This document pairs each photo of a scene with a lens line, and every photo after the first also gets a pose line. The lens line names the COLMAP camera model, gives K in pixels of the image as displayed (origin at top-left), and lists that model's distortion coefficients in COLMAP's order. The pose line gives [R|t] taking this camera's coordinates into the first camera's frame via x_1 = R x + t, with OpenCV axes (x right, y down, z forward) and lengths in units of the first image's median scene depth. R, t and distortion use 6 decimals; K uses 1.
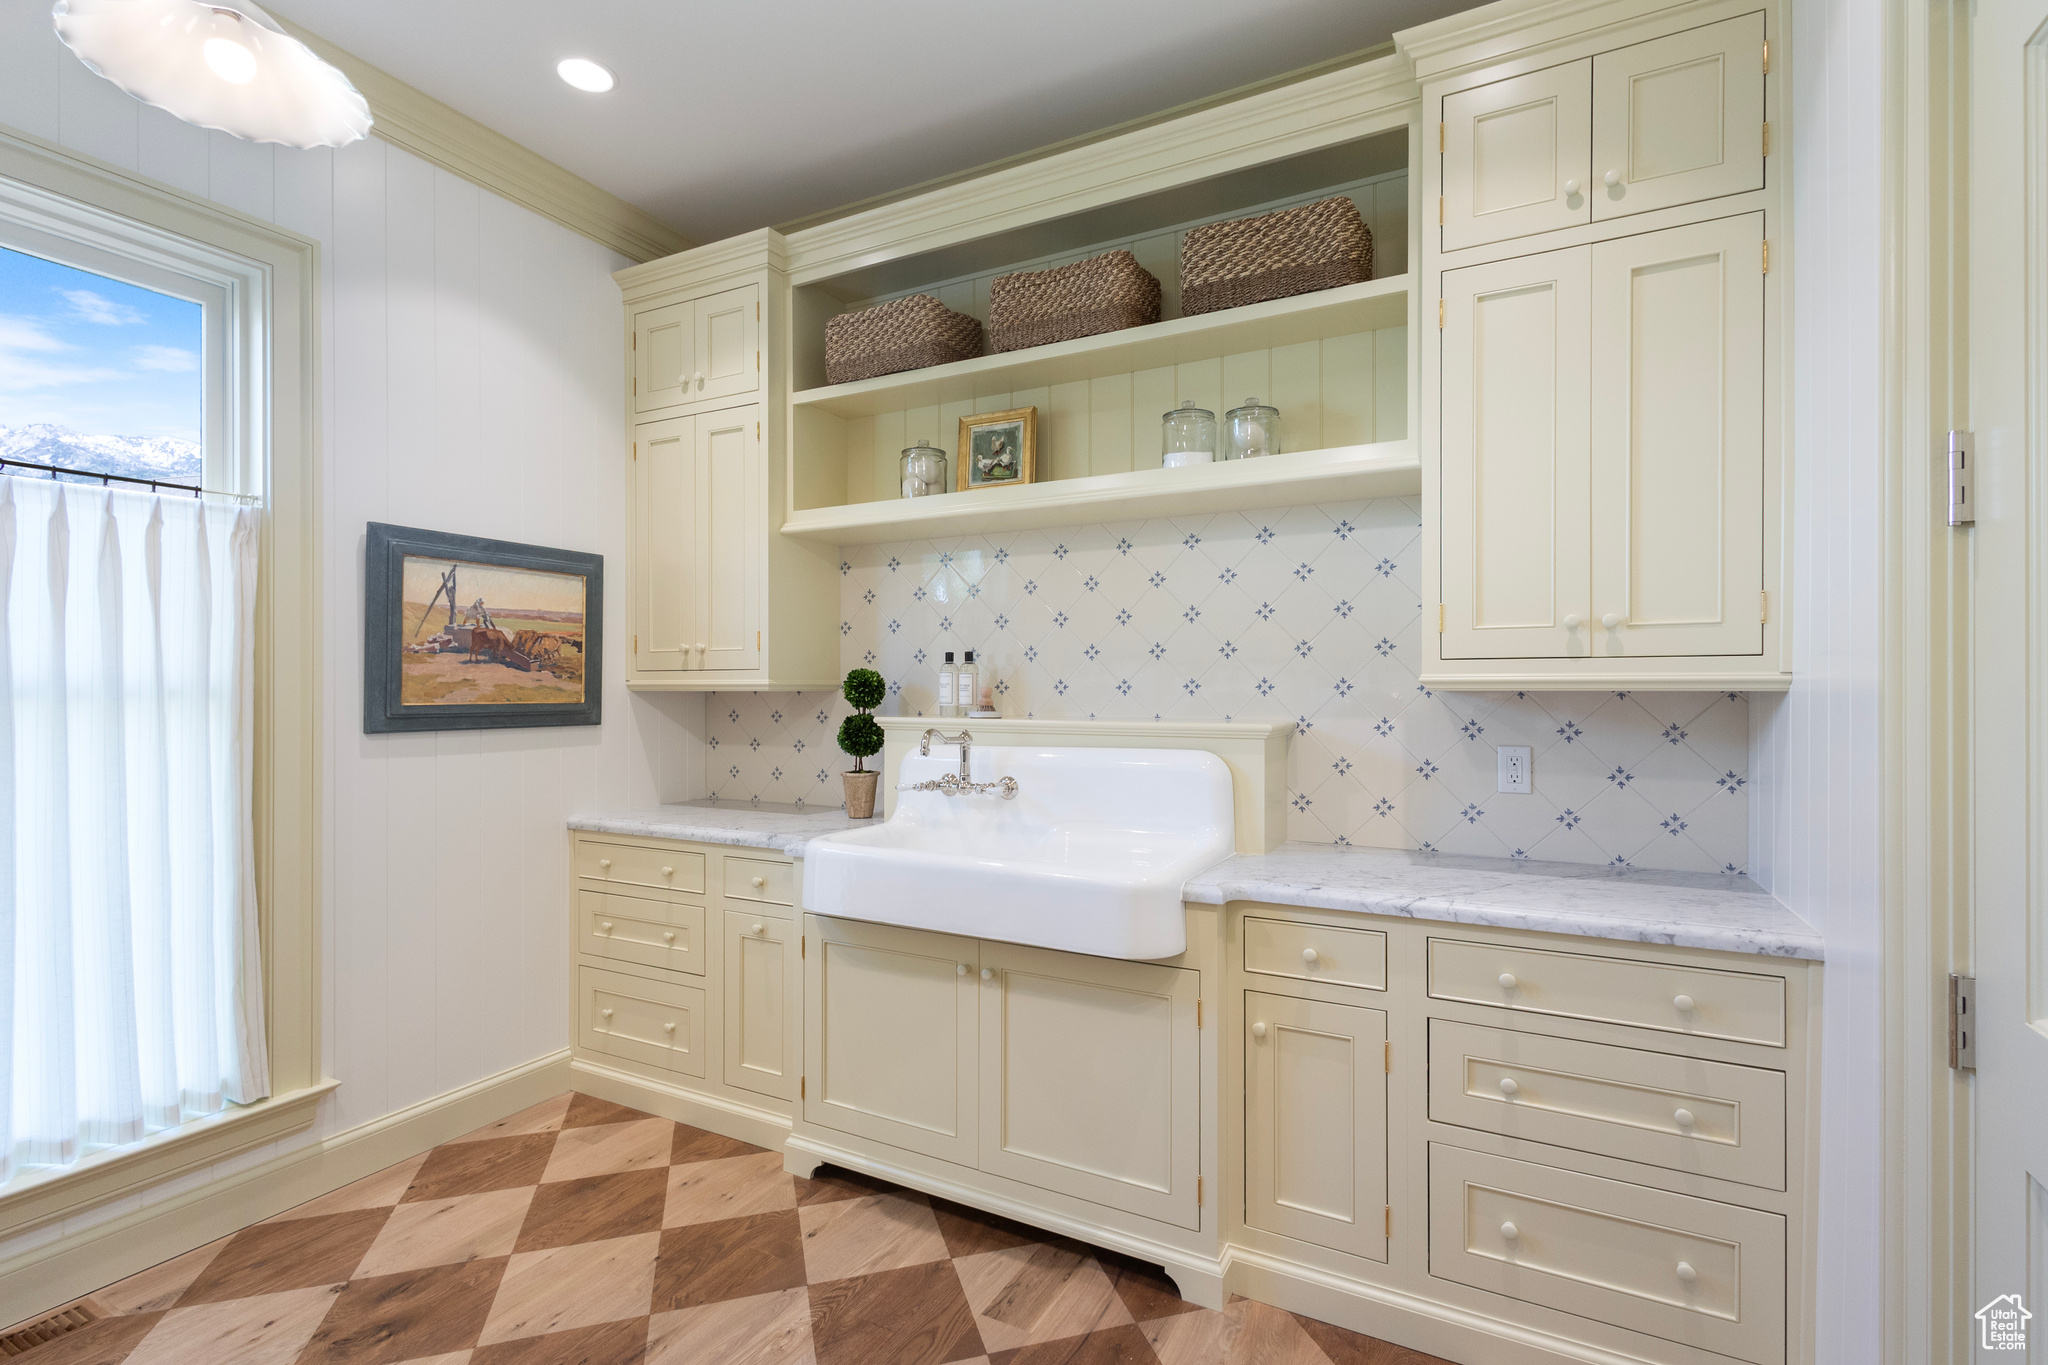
lens RADIAL K [[944.6, 0, 1025.2], [0, 944.6, 688.8], [0, 0, 1]] dist [0.014141, -0.004296]
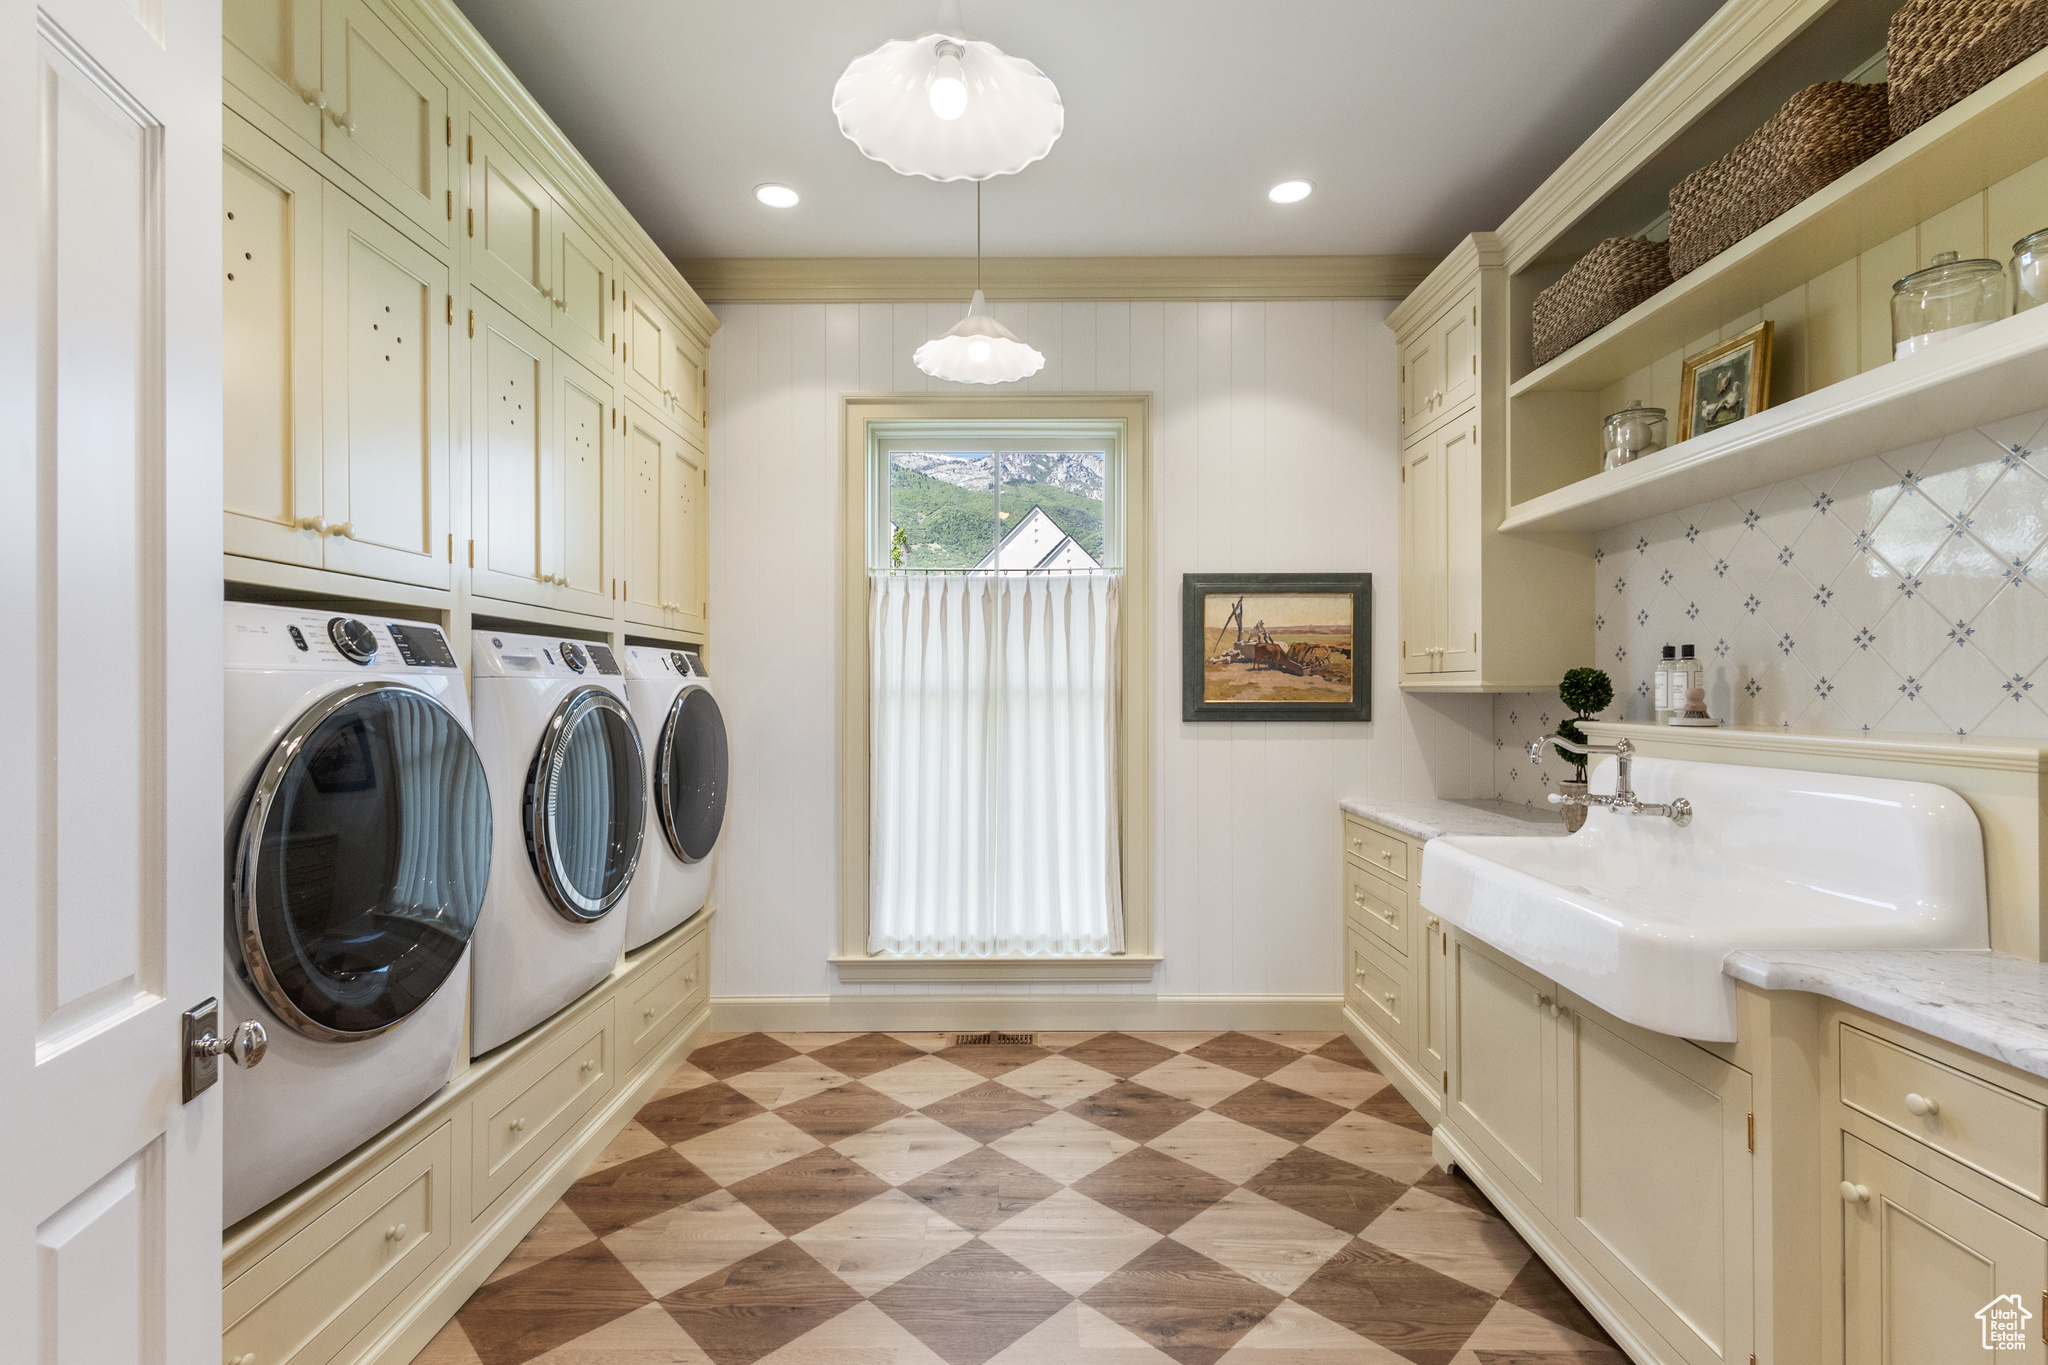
lens RADIAL K [[944.6, 0, 1020.9], [0, 944.6, 685.3], [0, 0, 1]] dist [0.014141, -0.004296]
pose [[0.464960, -0.004735, -0.885319, 0.439714], [0.001362, 0.999988, -0.004633, -0.001279], [0.885331, 0.000949, 0.464961, 0.116984]]
